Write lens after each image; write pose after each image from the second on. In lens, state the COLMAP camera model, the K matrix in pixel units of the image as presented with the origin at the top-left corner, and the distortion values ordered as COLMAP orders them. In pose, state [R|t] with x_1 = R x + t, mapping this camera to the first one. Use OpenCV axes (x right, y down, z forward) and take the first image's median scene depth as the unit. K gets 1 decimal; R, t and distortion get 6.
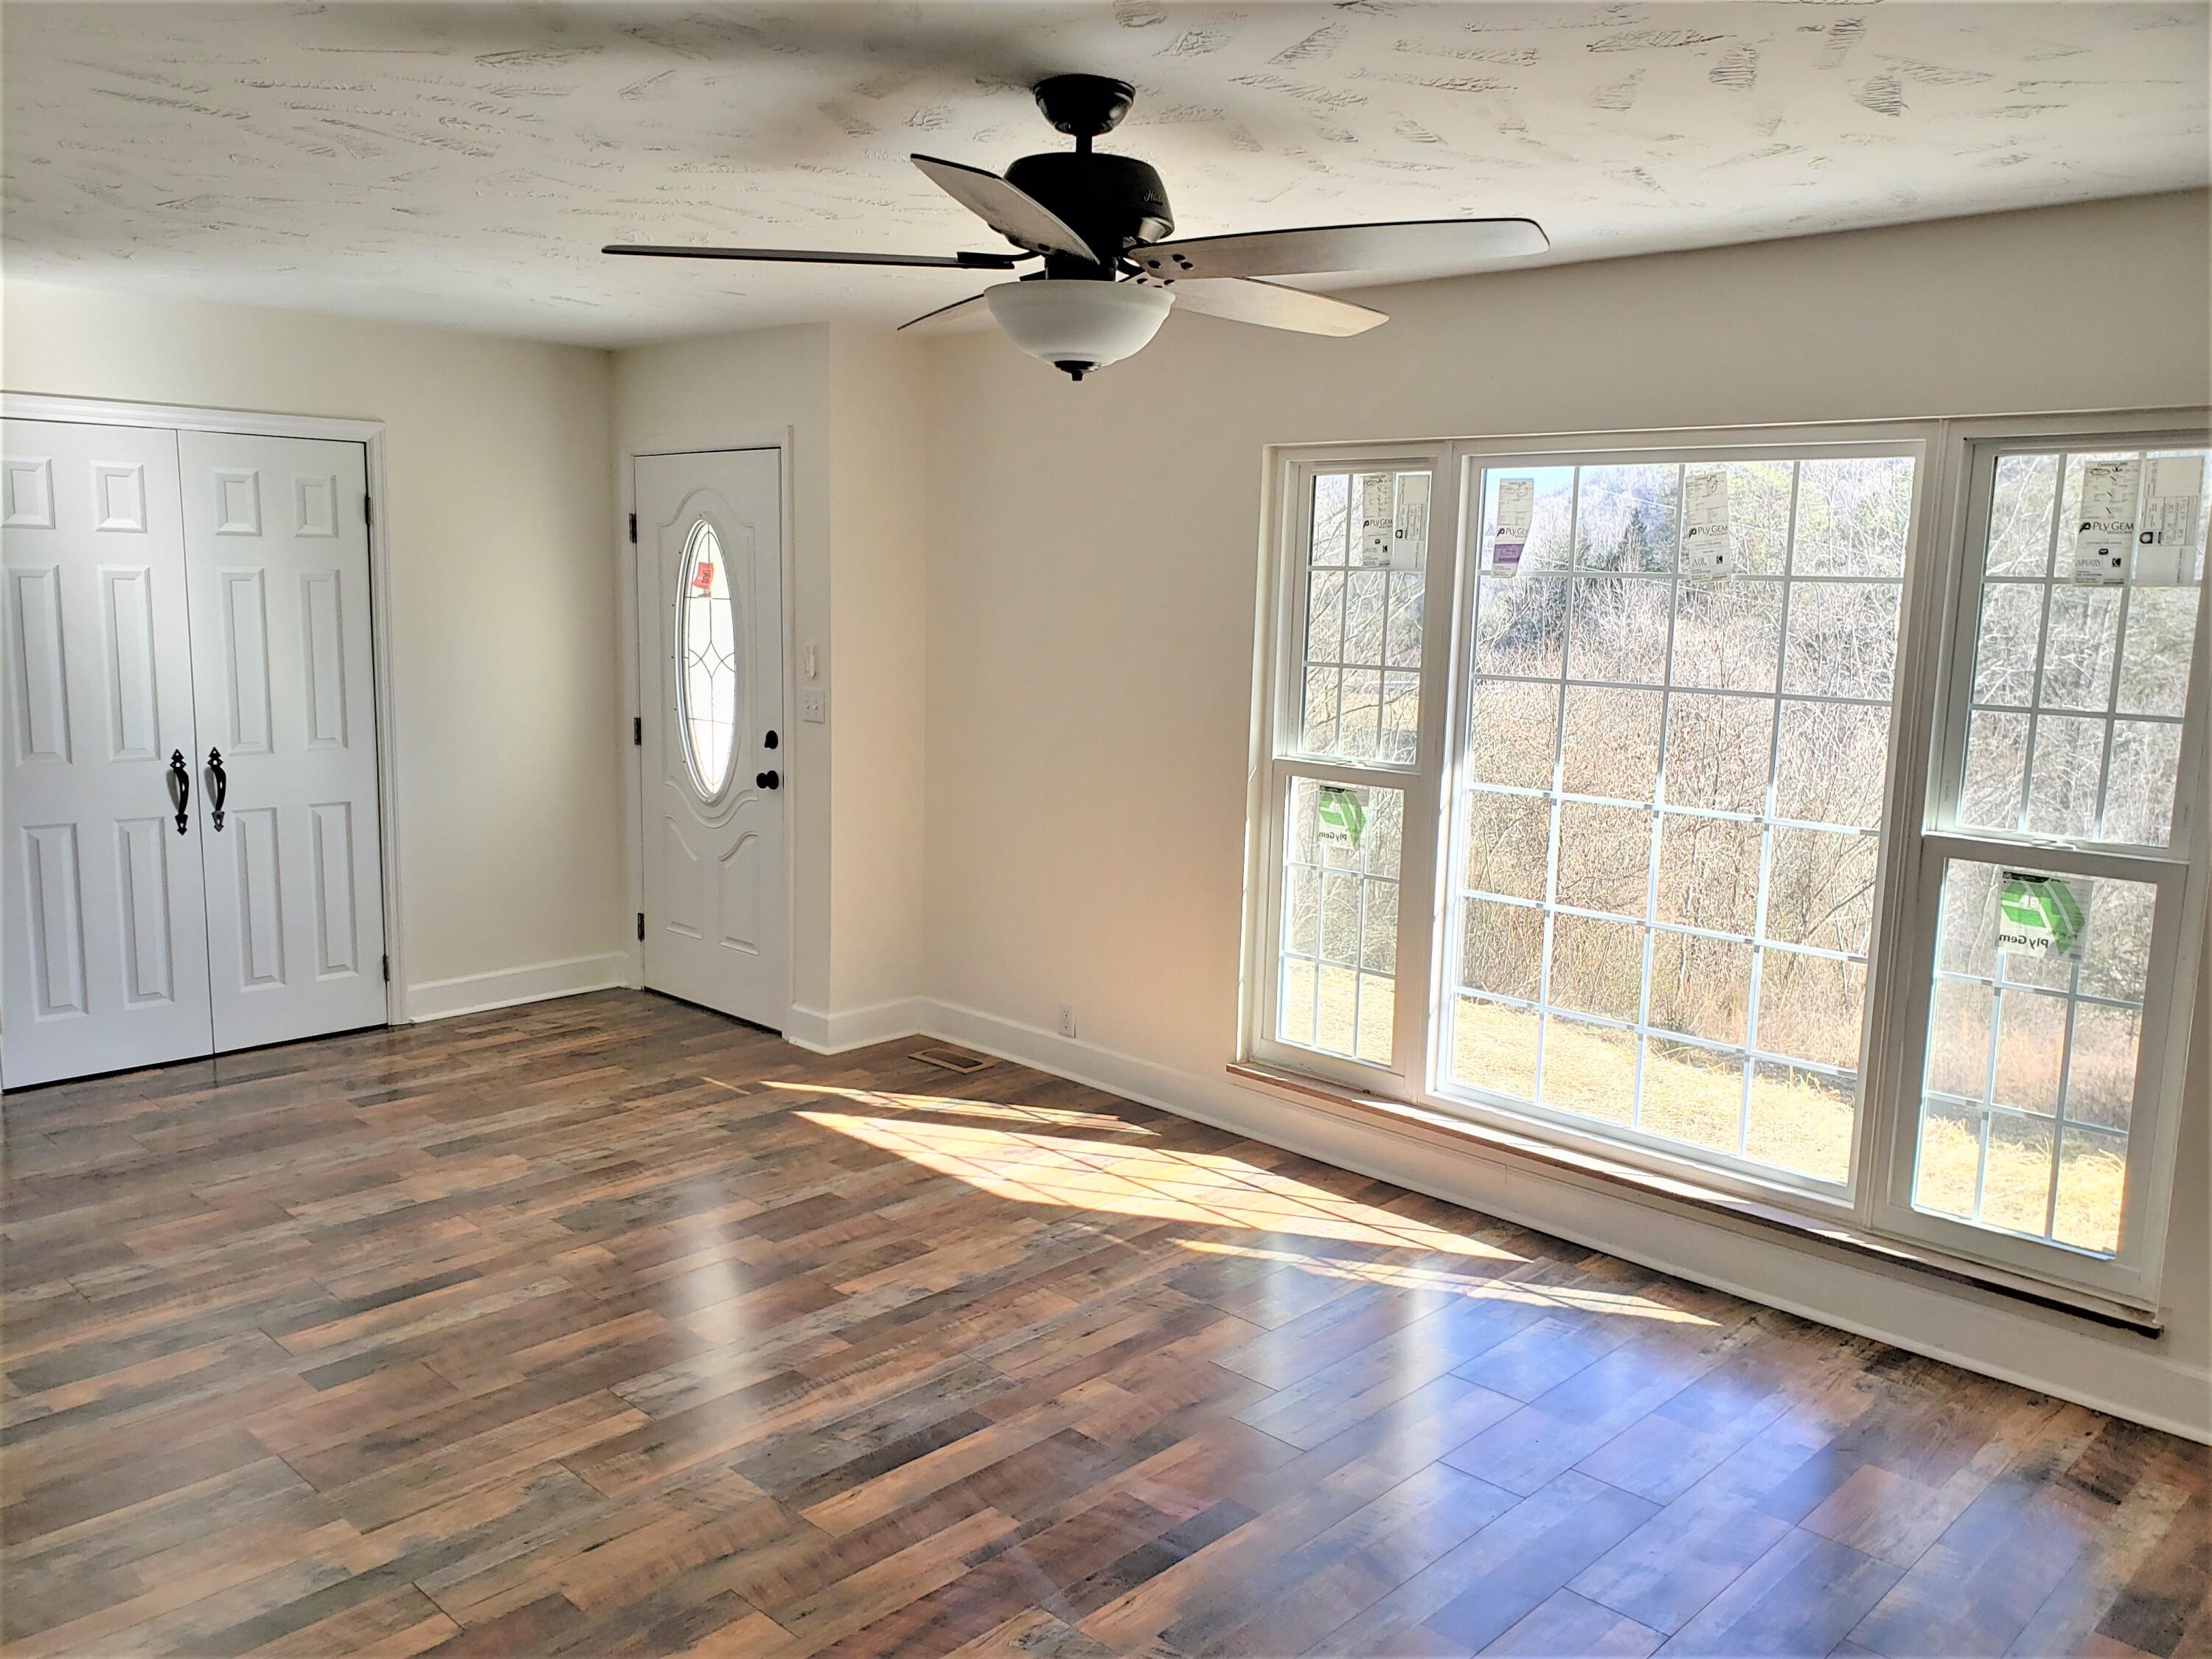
lens RADIAL K [[1720.0, 0, 1099.9], [0, 1720.0, 827.5], [0, 0, 1]] dist [0.008541, 0.003150]
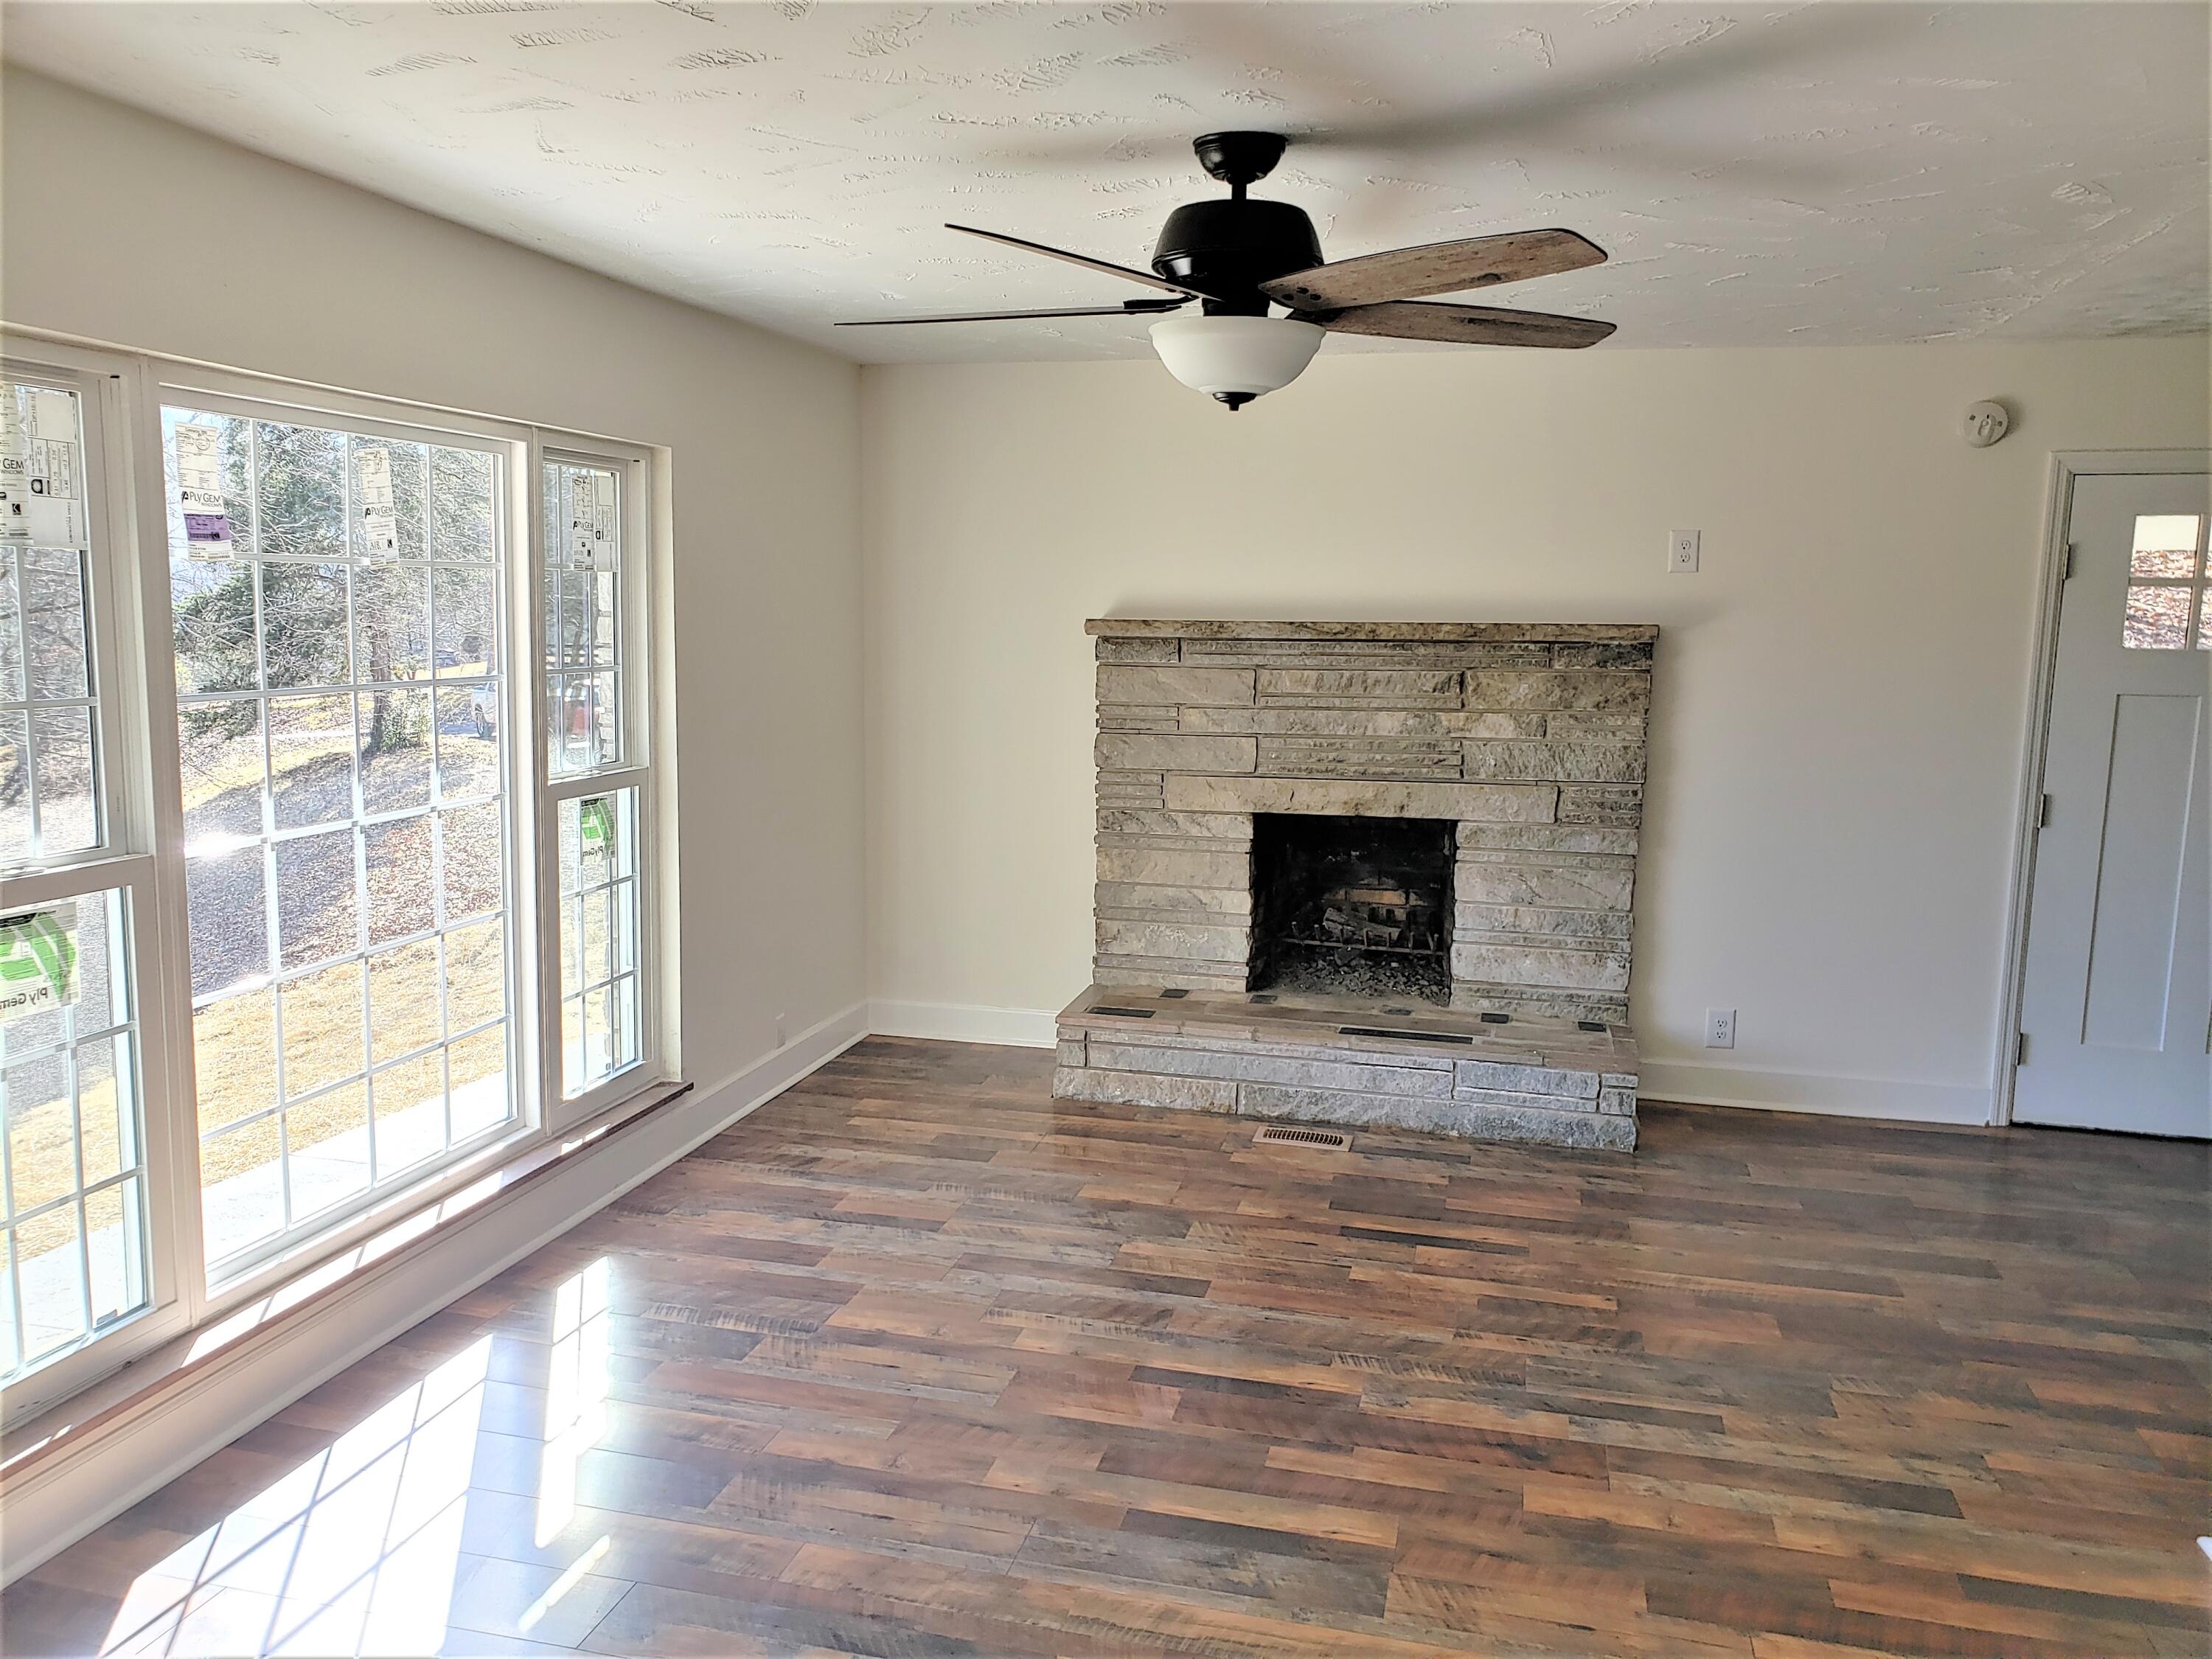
lens RADIAL K [[1720.0, 0, 1099.9], [0, 1720.0, 827.5], [0, 0, 1]] dist [0.008541, 0.003150]
pose [[-0.500241, -0.147602, 0.853213, -0.732835], [0.094863, 0.970090, 0.223440, -0.200829], [-0.860674, 0.192712, -0.471277, 1.286645]]
